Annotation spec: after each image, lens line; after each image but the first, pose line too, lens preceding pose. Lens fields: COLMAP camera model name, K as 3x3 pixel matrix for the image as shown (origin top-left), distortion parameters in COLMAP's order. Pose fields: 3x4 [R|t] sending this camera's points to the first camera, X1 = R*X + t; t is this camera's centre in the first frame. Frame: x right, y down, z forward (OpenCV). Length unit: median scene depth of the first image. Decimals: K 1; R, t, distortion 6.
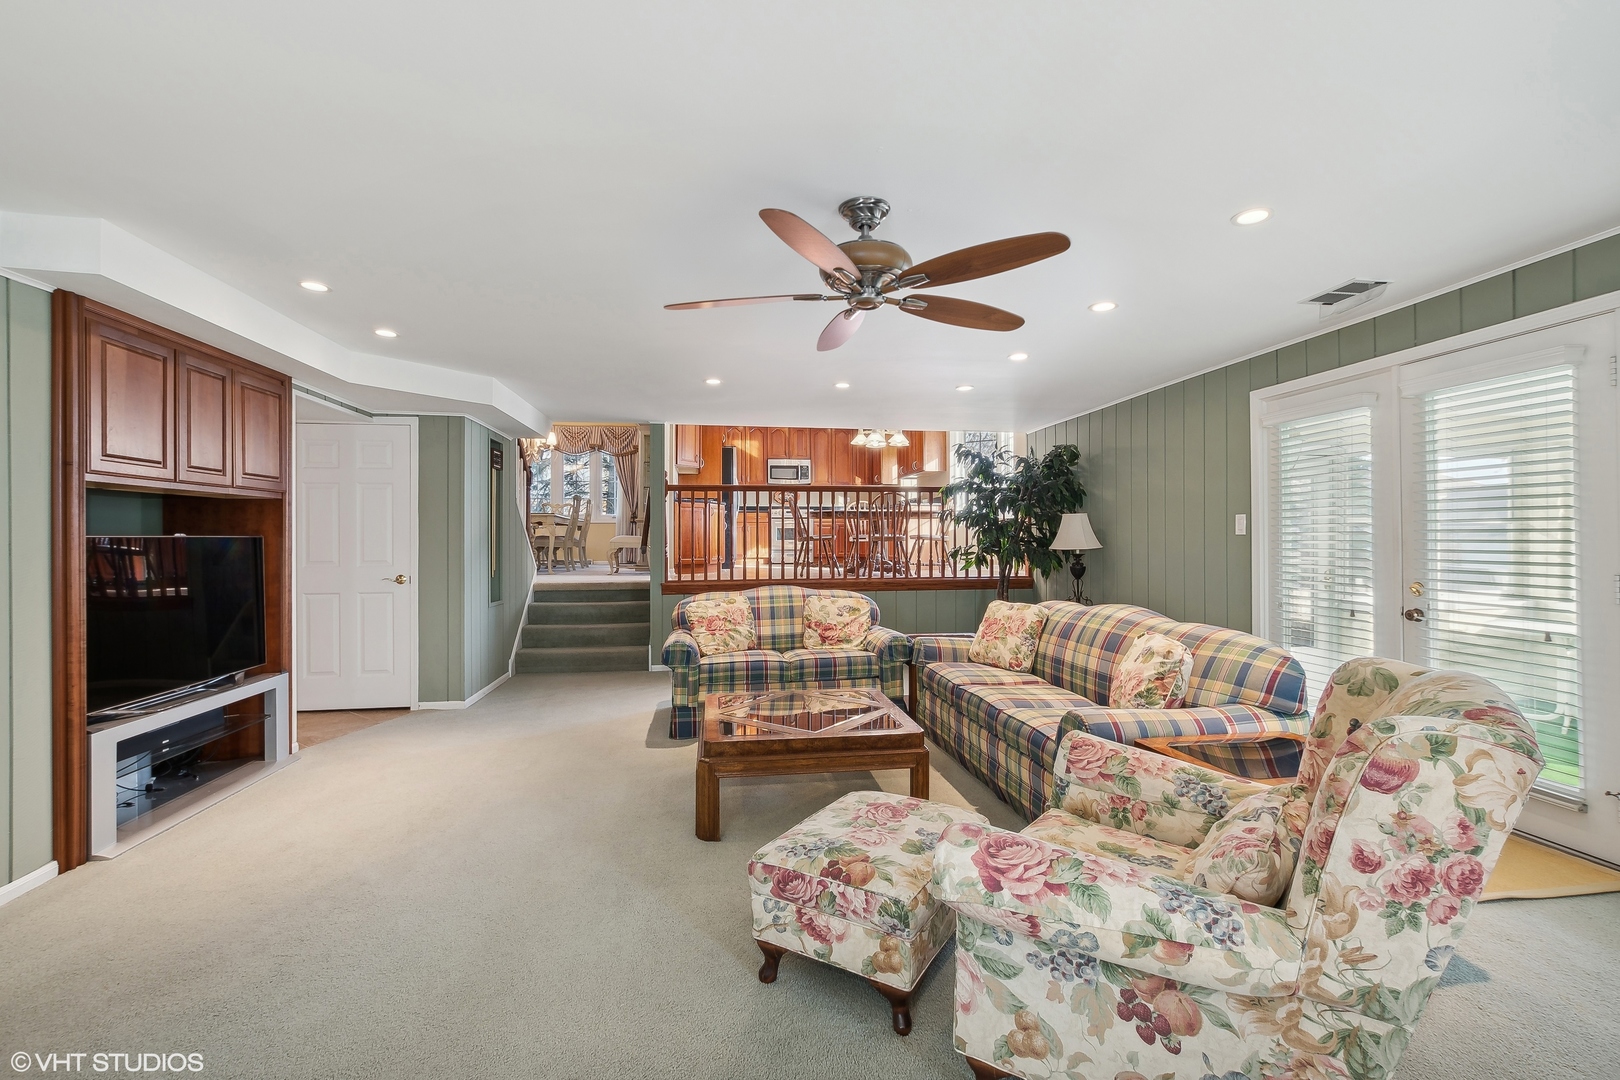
lens RADIAL K [[711.0, 0, 807.9], [0, 711.0, 536.7], [0, 0, 1]] dist [-0.016837, 0.003851]
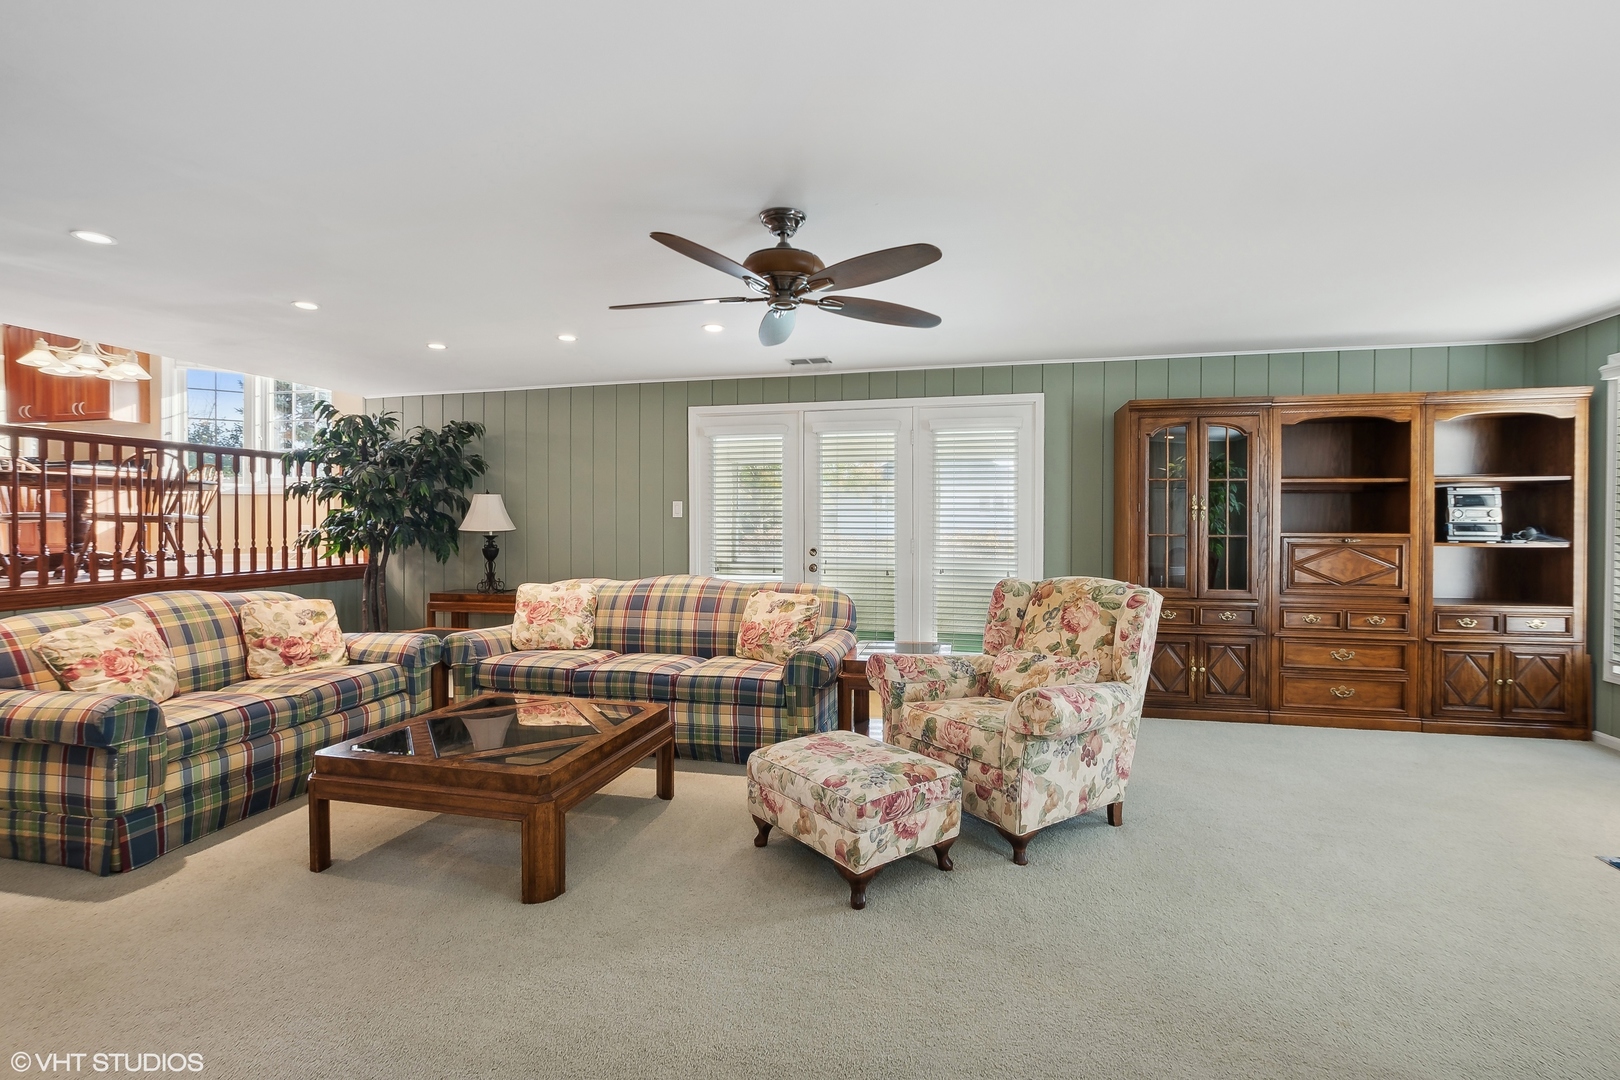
lens RADIAL K [[711.0, 0, 839.8], [0, 711.0, 528.7], [0, 0, 1]] dist [-0.016837, 0.003851]
pose [[0.360748, -0.005214, 0.932649, -0.438877], [-0.006916, 0.999942, 0.008265, 0.004819], [-0.932638, -0.009432, 0.360691, 0.244762]]
